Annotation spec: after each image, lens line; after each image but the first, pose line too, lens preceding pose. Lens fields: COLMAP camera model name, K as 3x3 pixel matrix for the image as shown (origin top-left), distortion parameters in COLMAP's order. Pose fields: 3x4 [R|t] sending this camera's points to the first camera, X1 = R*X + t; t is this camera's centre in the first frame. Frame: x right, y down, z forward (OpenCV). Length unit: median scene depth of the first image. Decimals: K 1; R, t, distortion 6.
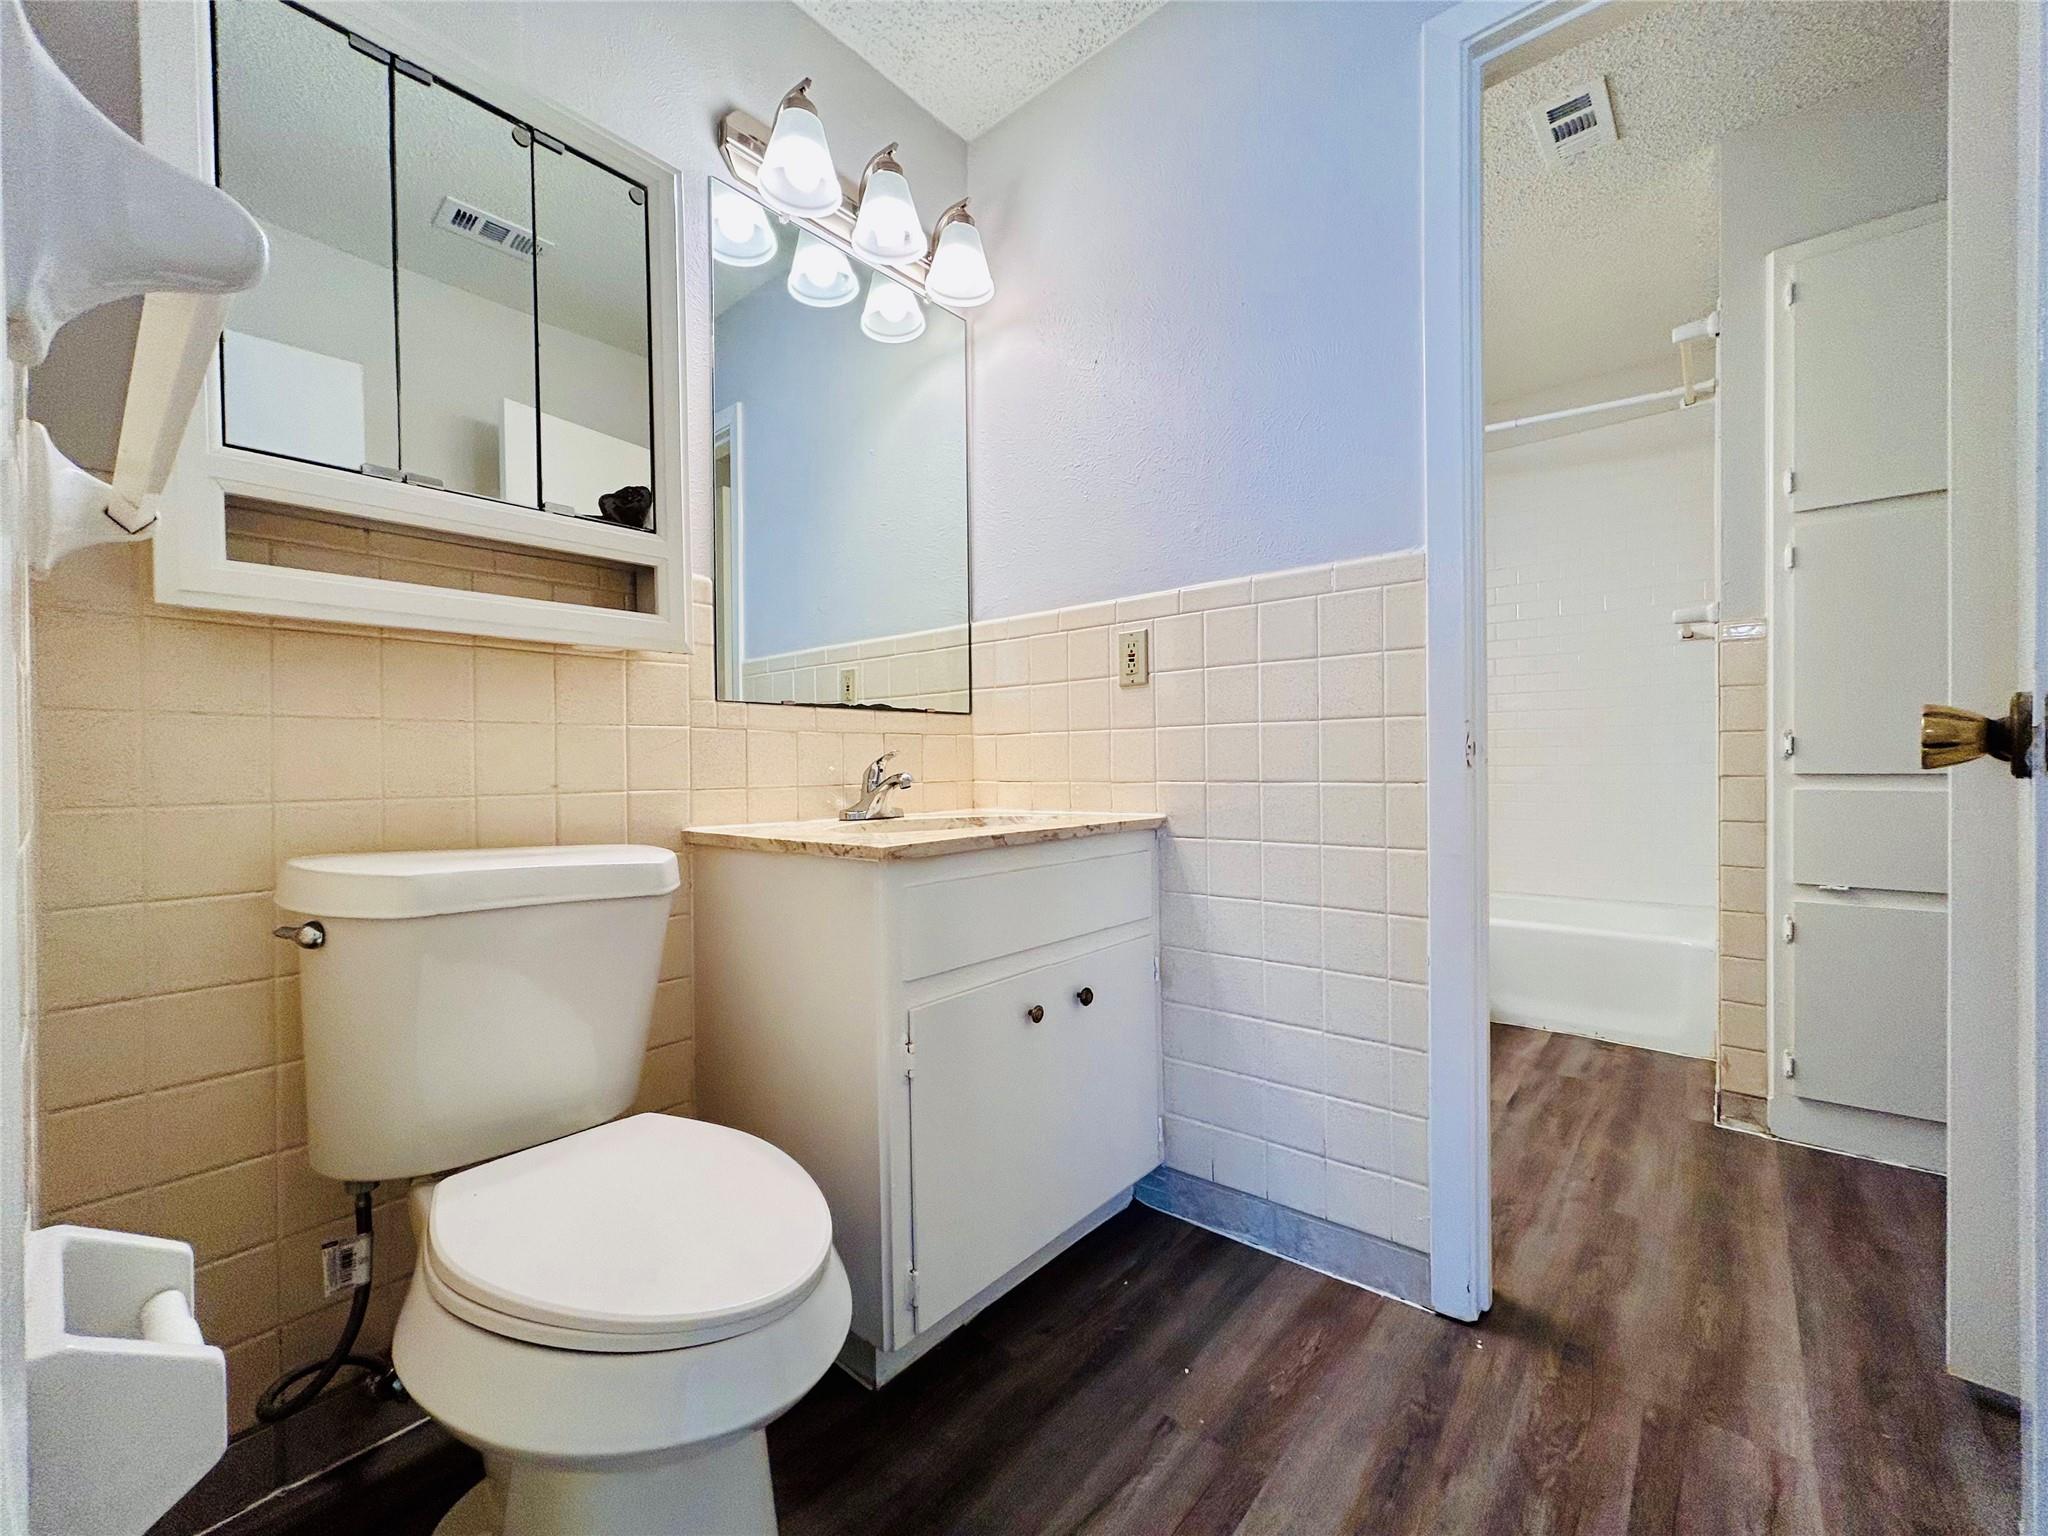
lens RADIAL K [[821.2, 0, 1023.3], [0, 821.2, 767.4], [0, 0, 1]] dist [-0.003253, 0.002531]
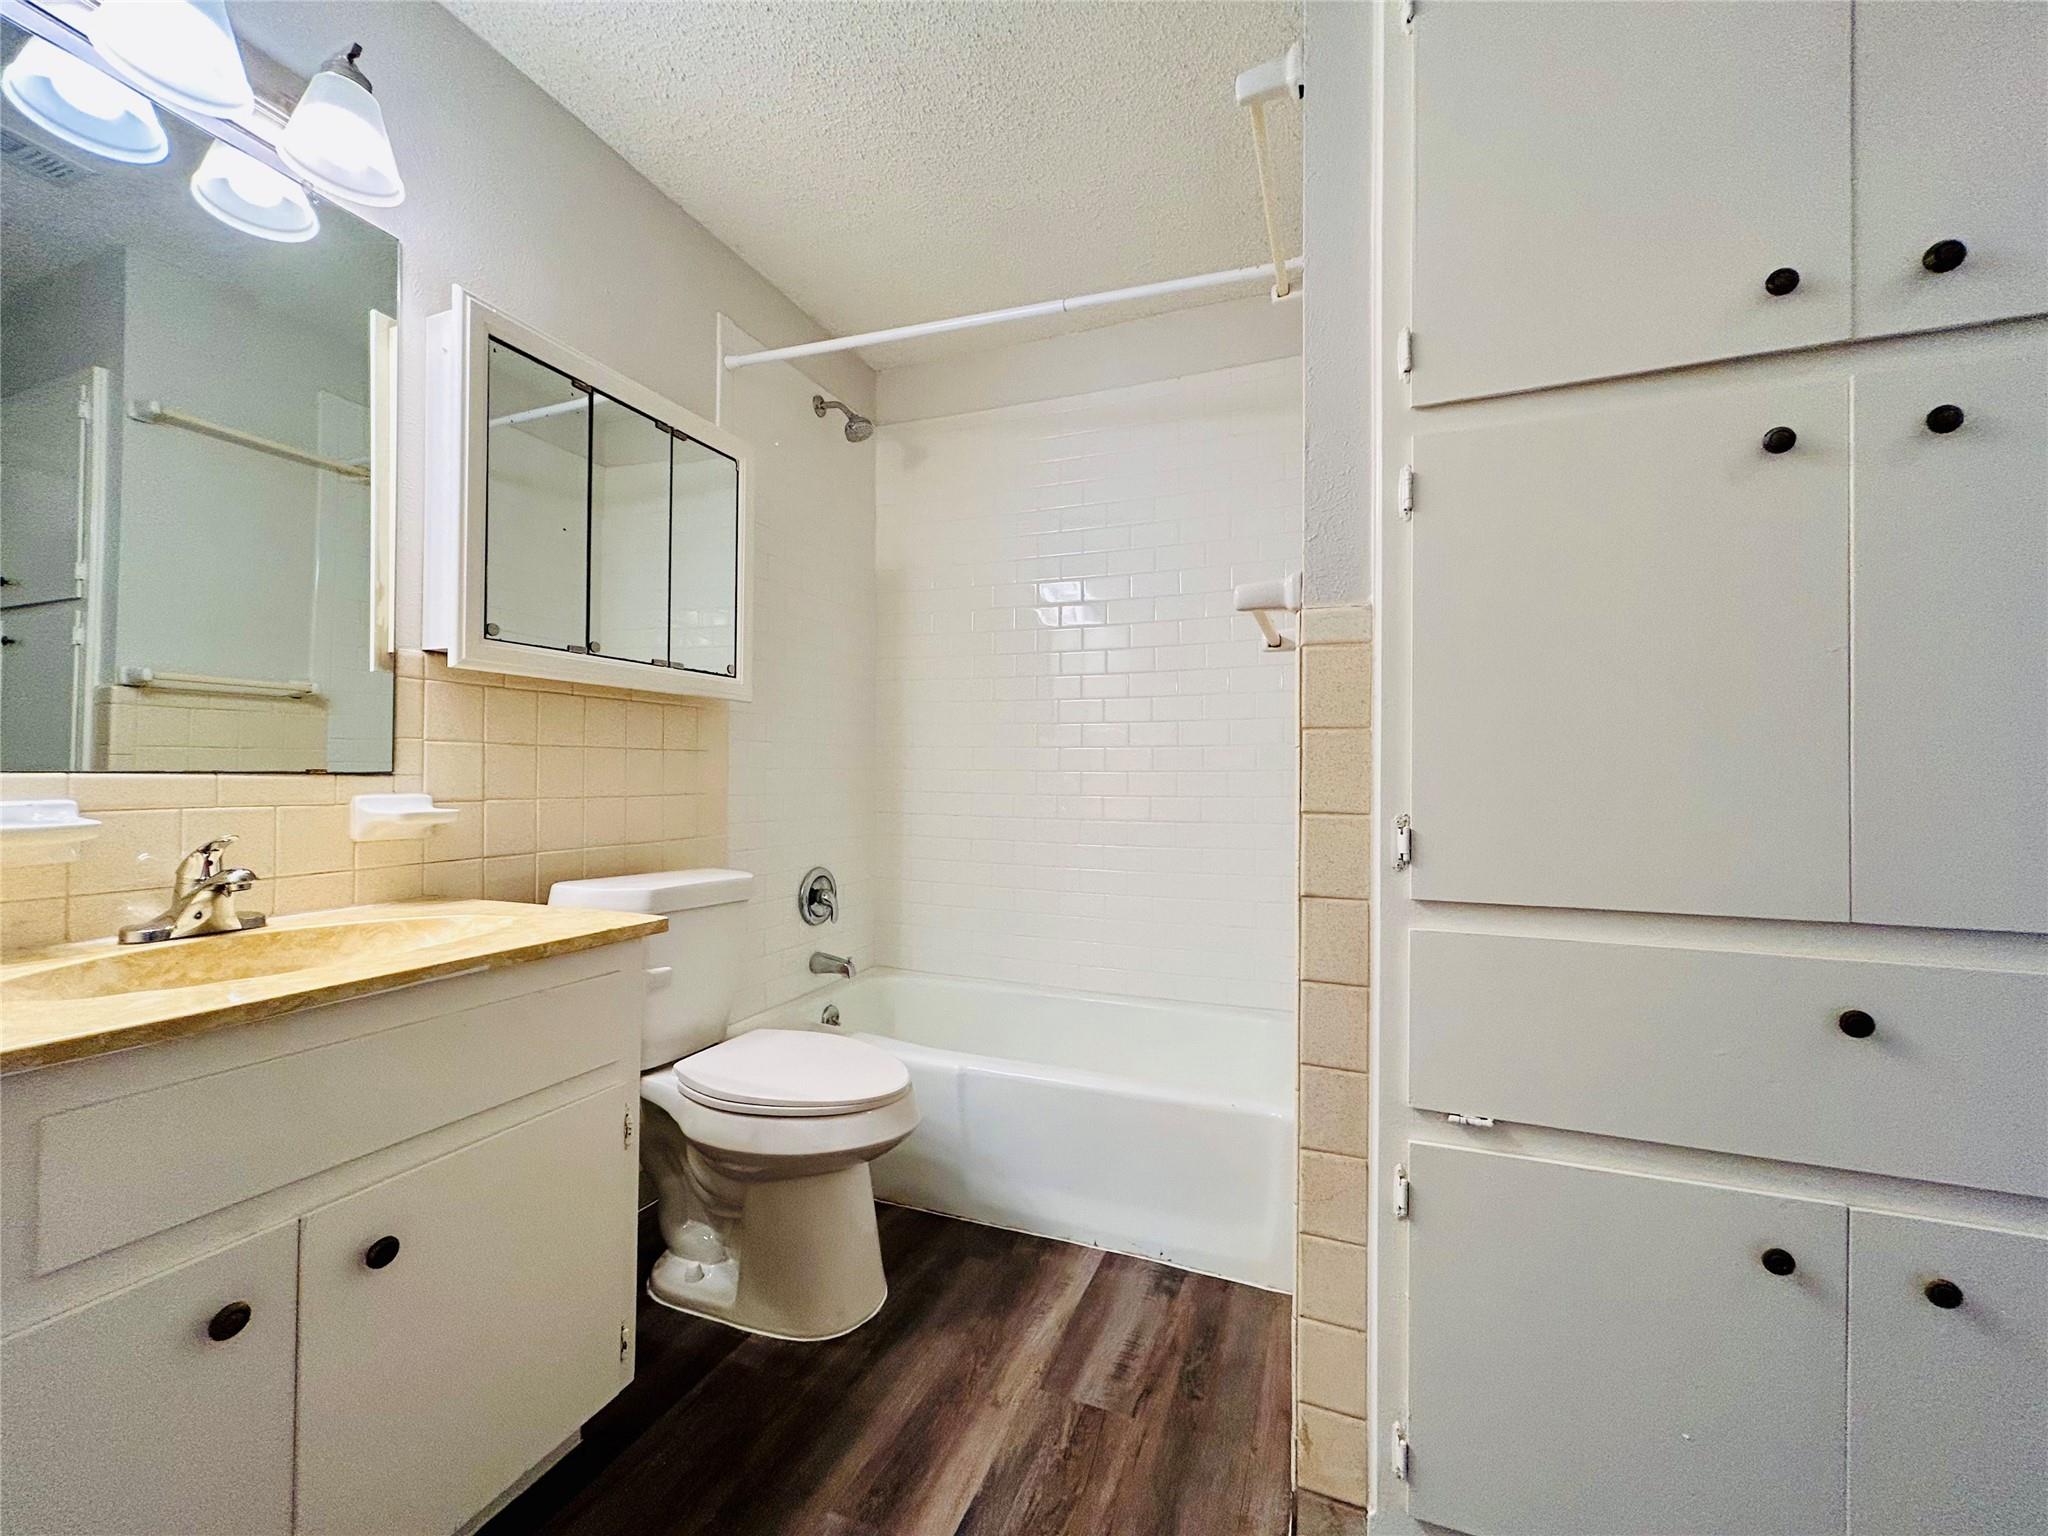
lens RADIAL K [[821.2, 0, 1026.2], [0, 821.2, 770.7], [0, 0, 1]] dist [-0.003253, 0.002531]
pose [[0.947609, 0.014675, 0.319094, 0.519305], [-0.010489, 0.999835, -0.014833, -0.062168], [-0.319259, 0.010709, 0.947607, 0.561076]]
